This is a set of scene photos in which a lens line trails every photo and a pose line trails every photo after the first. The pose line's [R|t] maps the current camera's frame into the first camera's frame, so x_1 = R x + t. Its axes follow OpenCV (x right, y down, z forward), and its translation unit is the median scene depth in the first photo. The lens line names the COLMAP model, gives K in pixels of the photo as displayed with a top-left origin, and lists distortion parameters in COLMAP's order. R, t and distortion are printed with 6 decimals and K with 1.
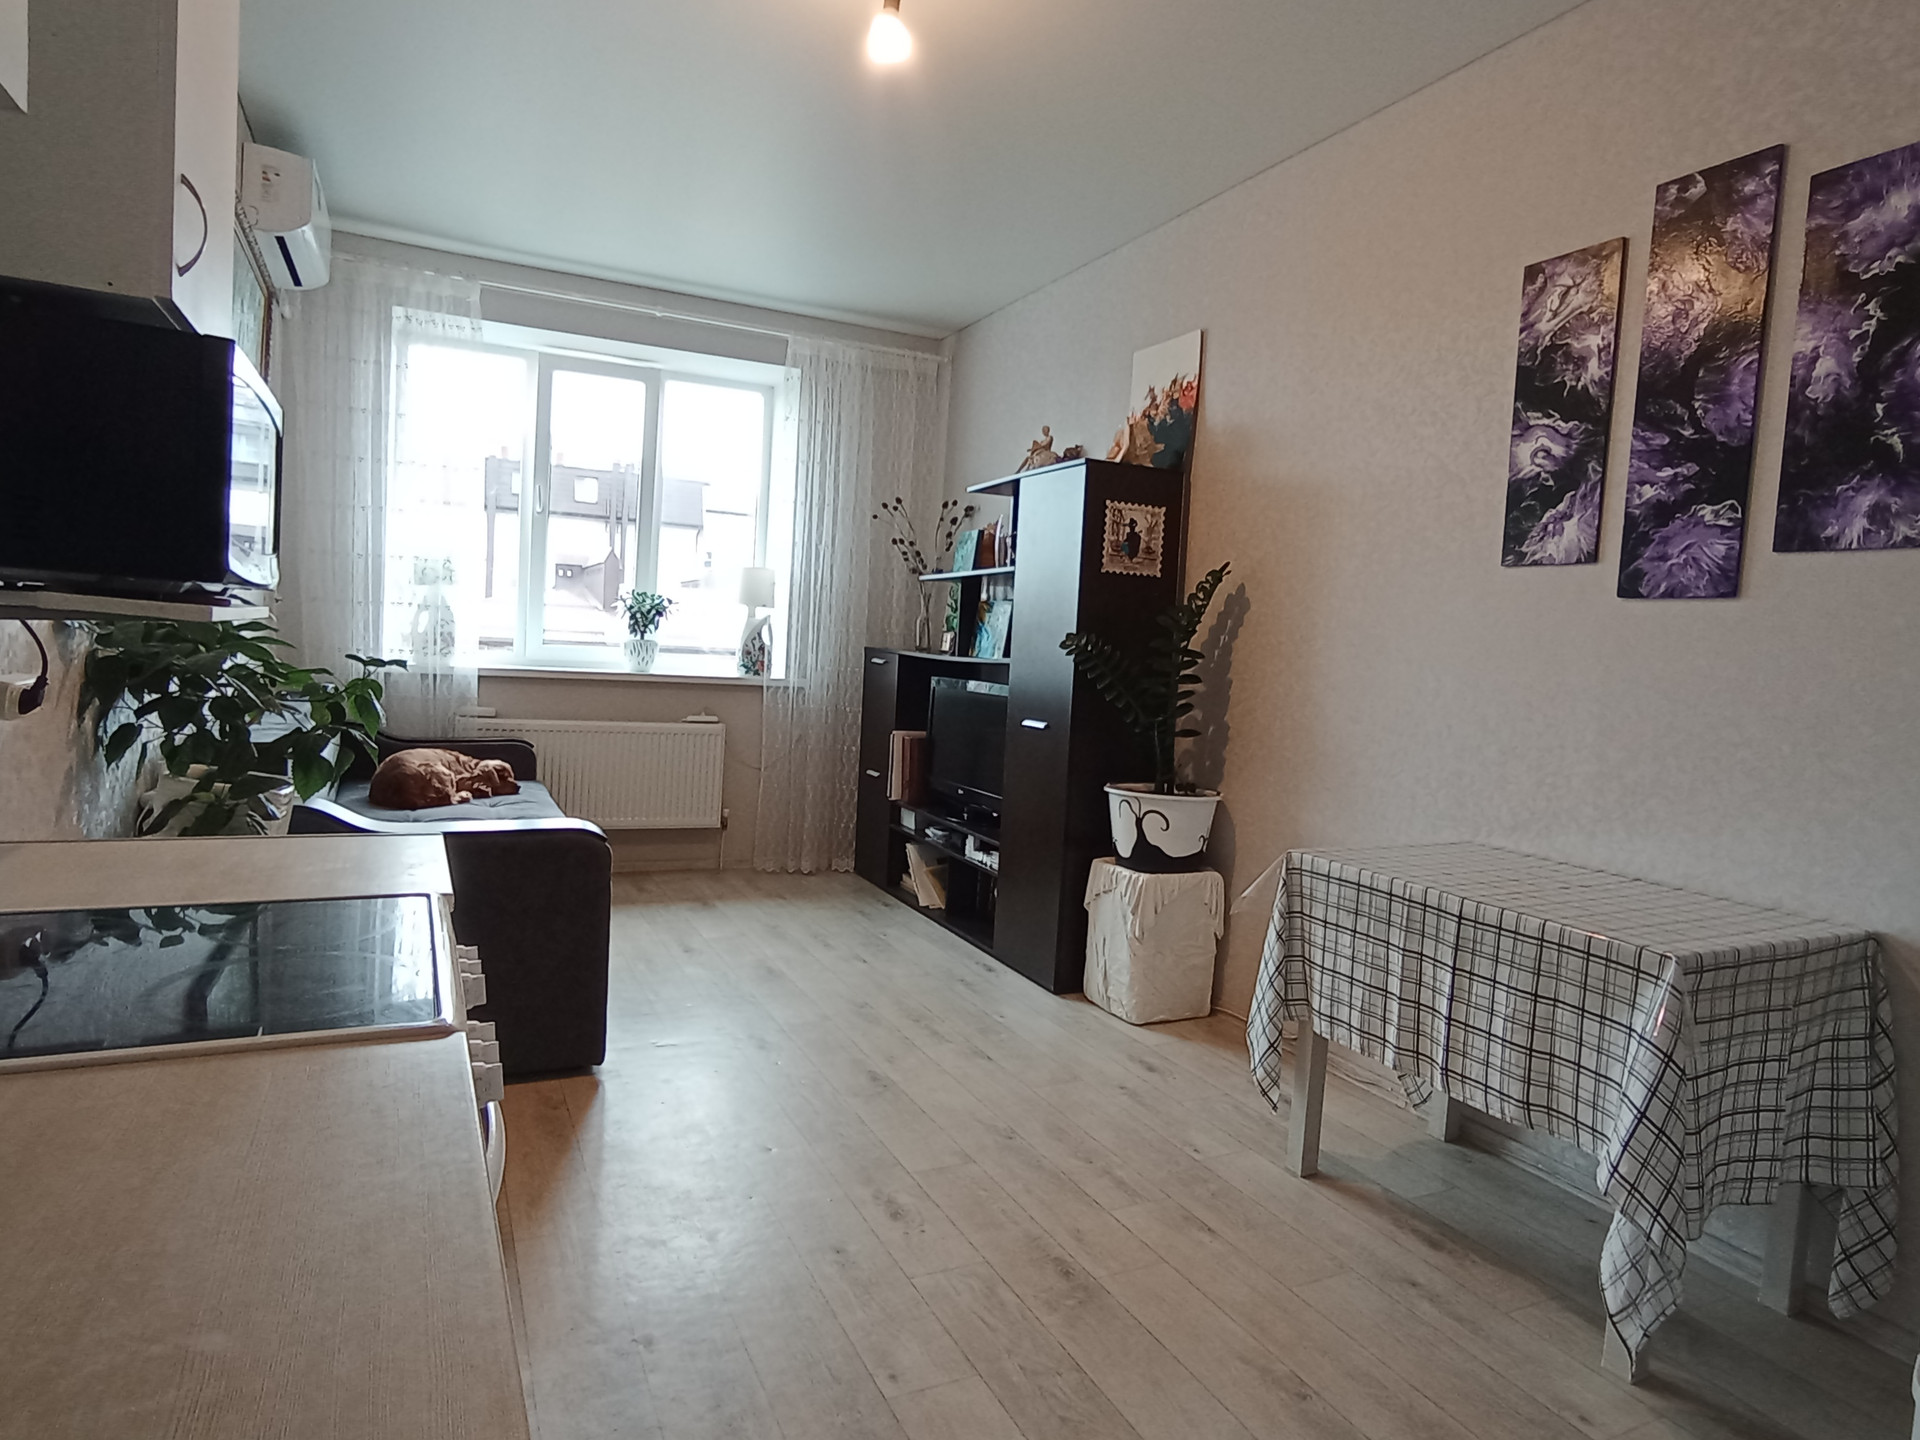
lens RADIAL K [[1118.9, 0, 958.6], [0, 1118.9, 715.9], [0, 0, 1]] dist [-0.006865, 0.002554]
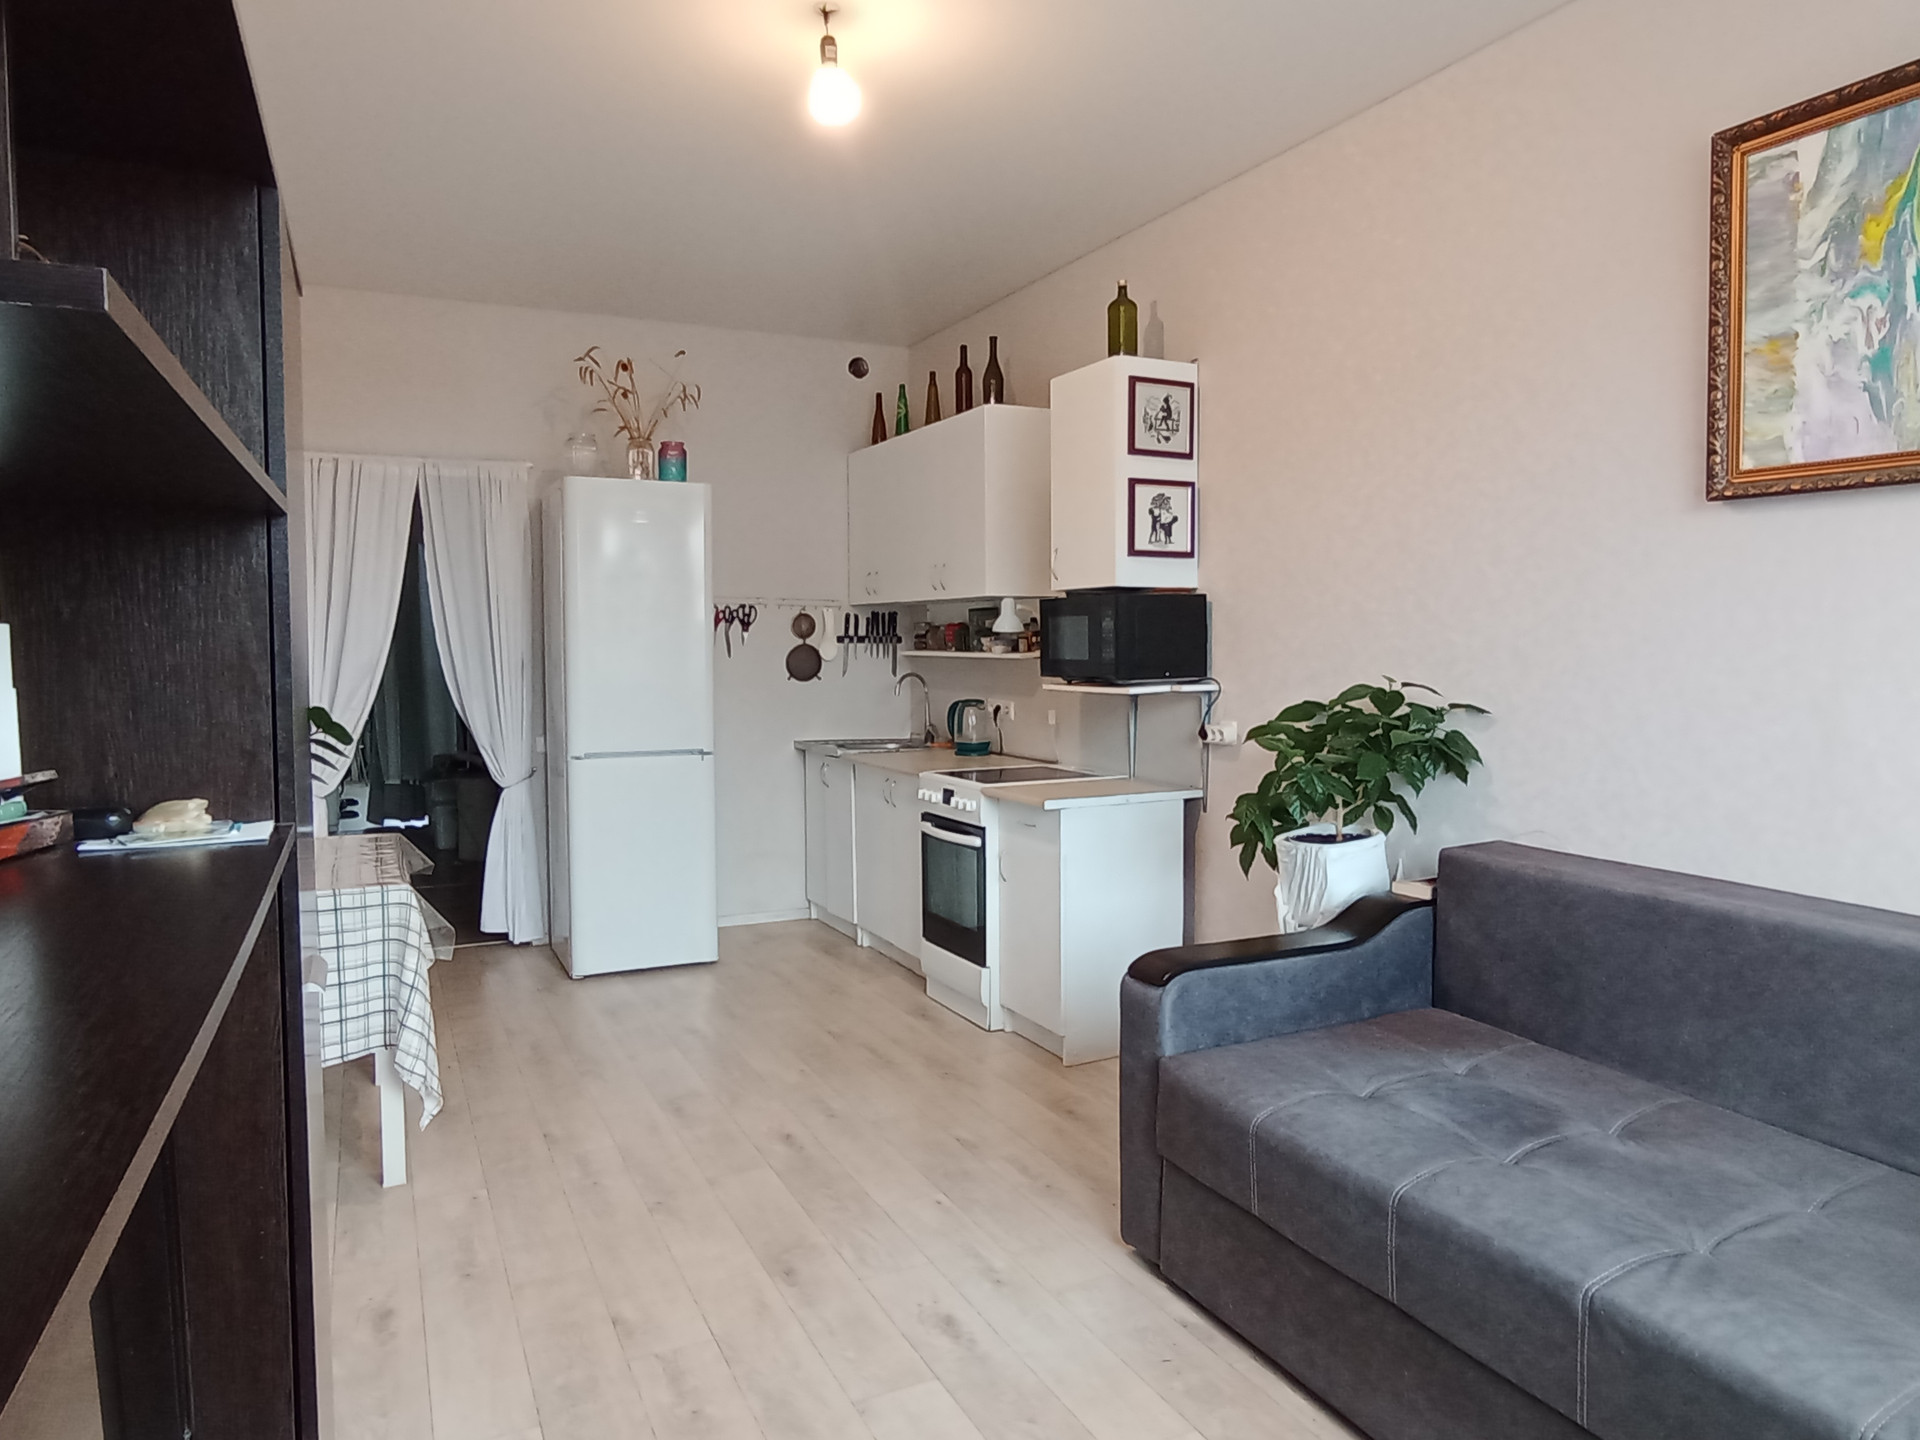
lens RADIAL K [[1240.0, 0, 975.7], [0, 1240.0, 718.1], [0, 0, 1]] dist [-0.018661, 0.000624]
pose [[-0.998276, -0.051409, -0.028323, -0.179776], [-0.054533, 0.990830, 0.123622, -0.192403], [0.021708, 0.124954, -0.991925, 2.021304]]
